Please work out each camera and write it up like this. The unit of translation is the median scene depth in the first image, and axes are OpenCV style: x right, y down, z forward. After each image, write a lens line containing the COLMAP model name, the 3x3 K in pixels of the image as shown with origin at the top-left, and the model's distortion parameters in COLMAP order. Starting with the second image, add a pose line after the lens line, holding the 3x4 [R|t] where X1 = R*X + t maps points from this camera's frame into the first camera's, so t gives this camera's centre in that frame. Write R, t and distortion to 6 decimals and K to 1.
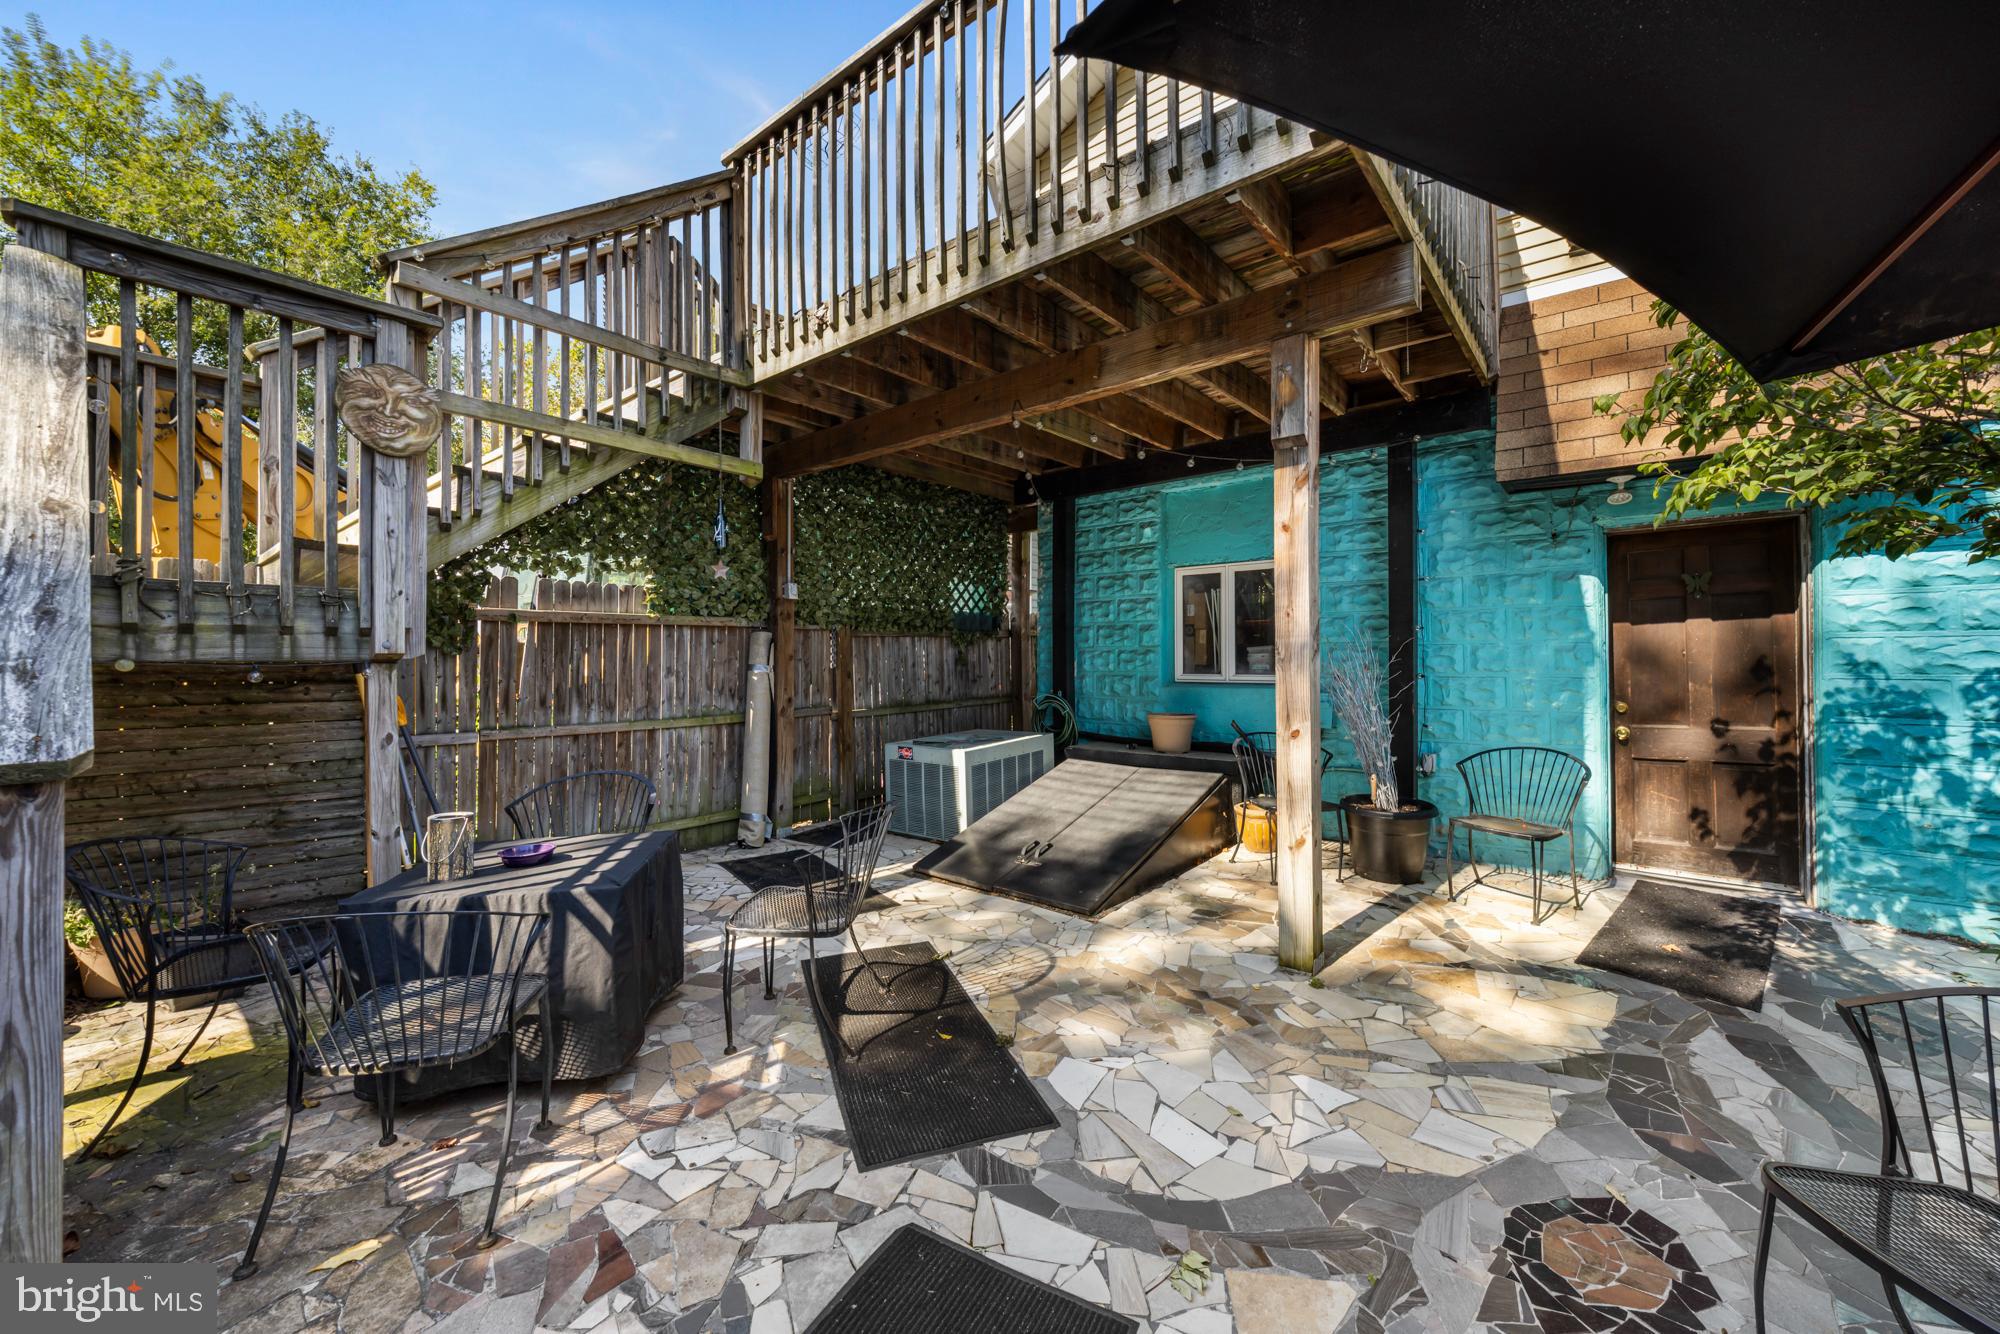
lens RADIAL K [[780.7, 0, 1002.4], [0, 780.7, 661.7], [0, 0, 1]] dist [0.000305, 0.000018]
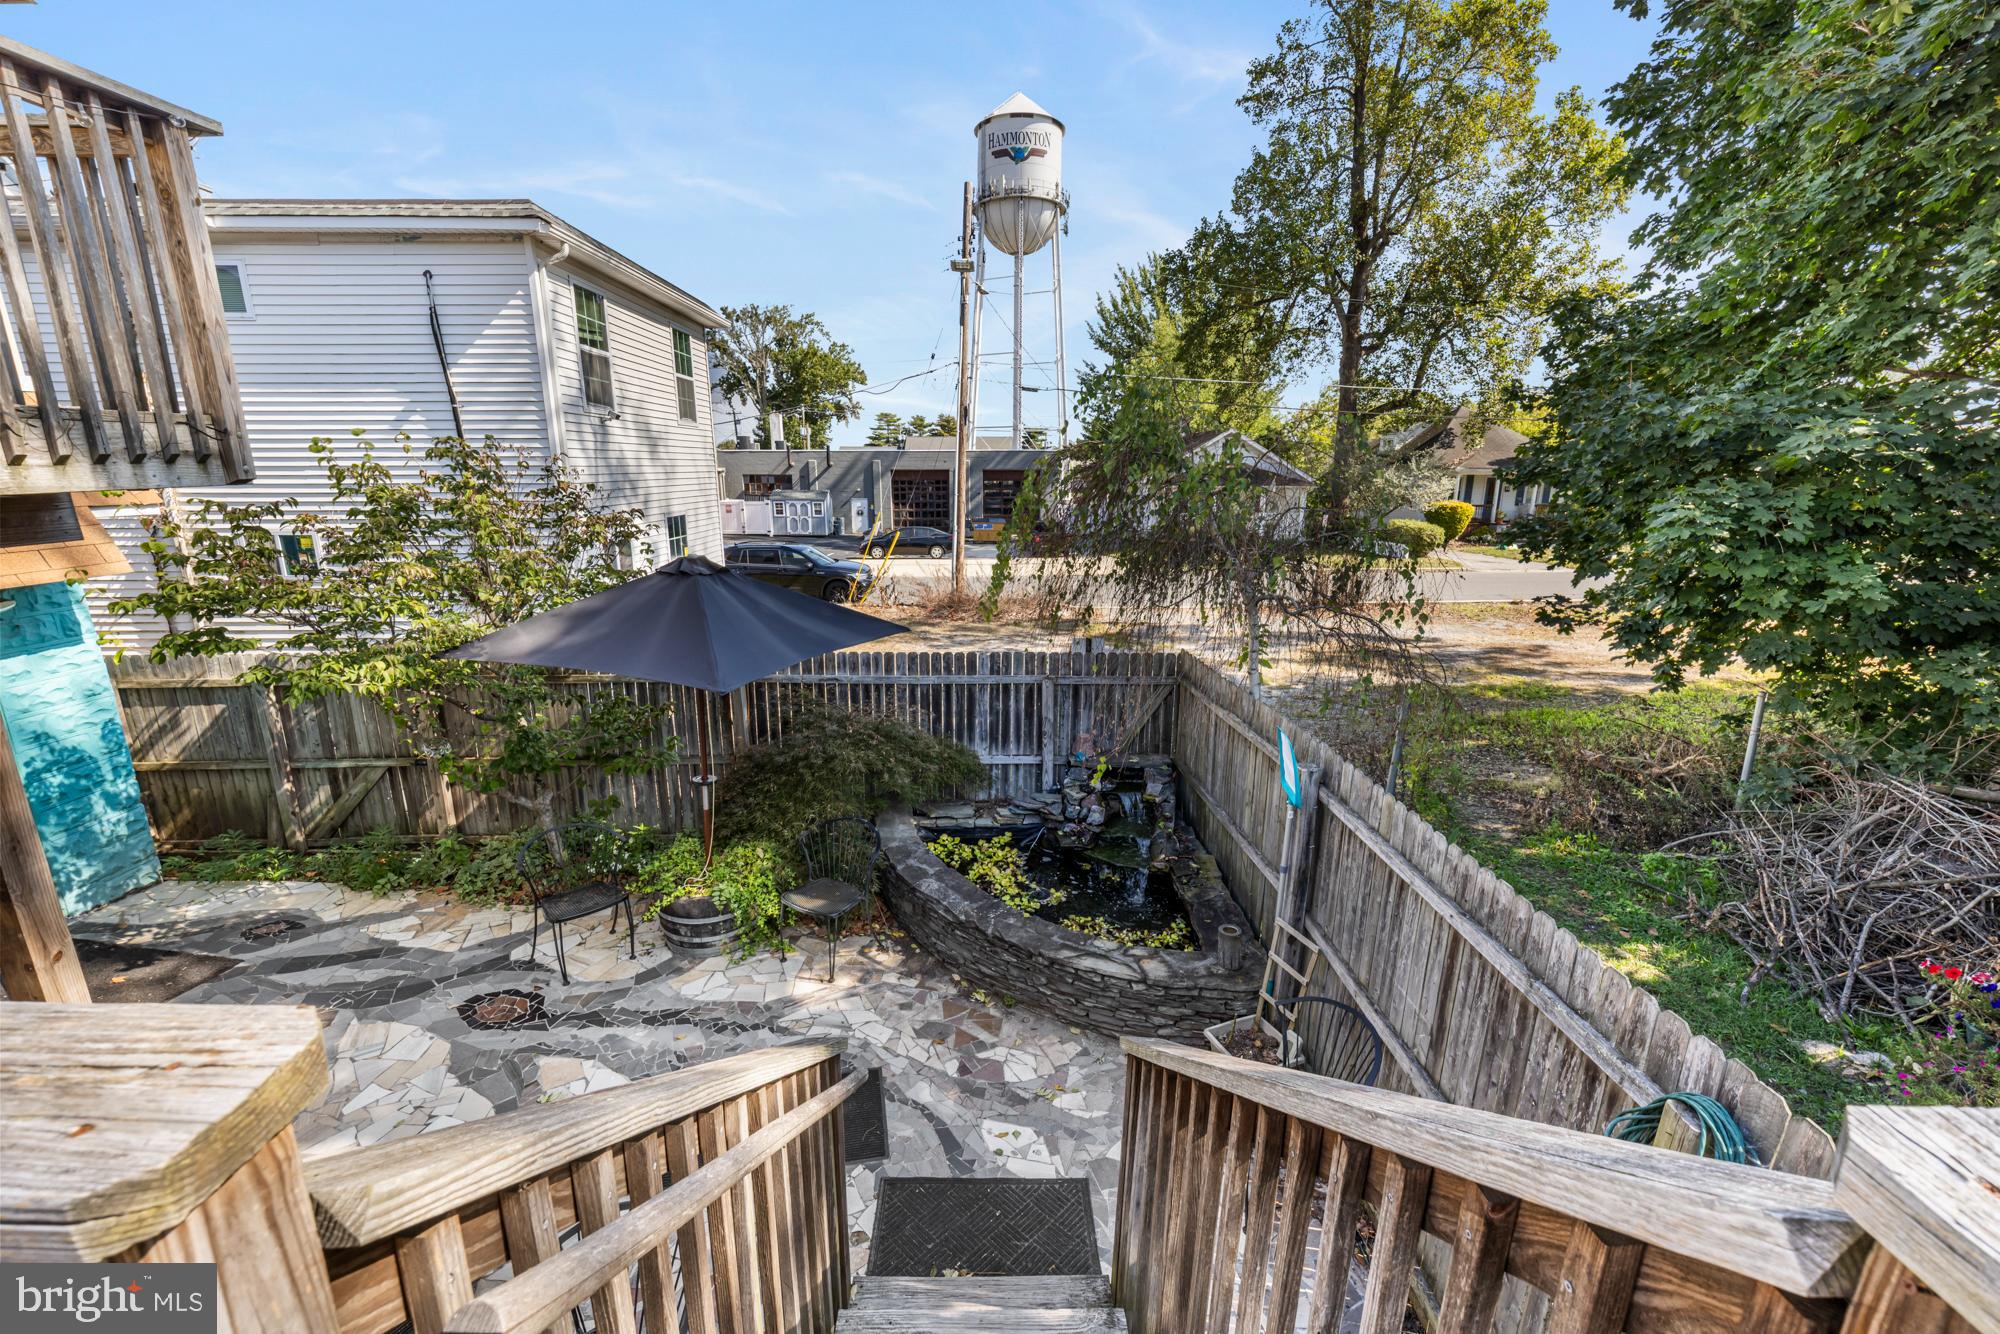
lens RADIAL K [[781.9, 0, 991.4], [0, 781.9, 666.9], [0, 0, 1]] dist [0.002425, 0.000059]
pose [[-0.632015, -0.185315, 0.752473, -0.958659], [-0.000435, 0.971072, 0.238785, -0.453963], [-0.774956, 0.150589, -0.613813, 0.572853]]
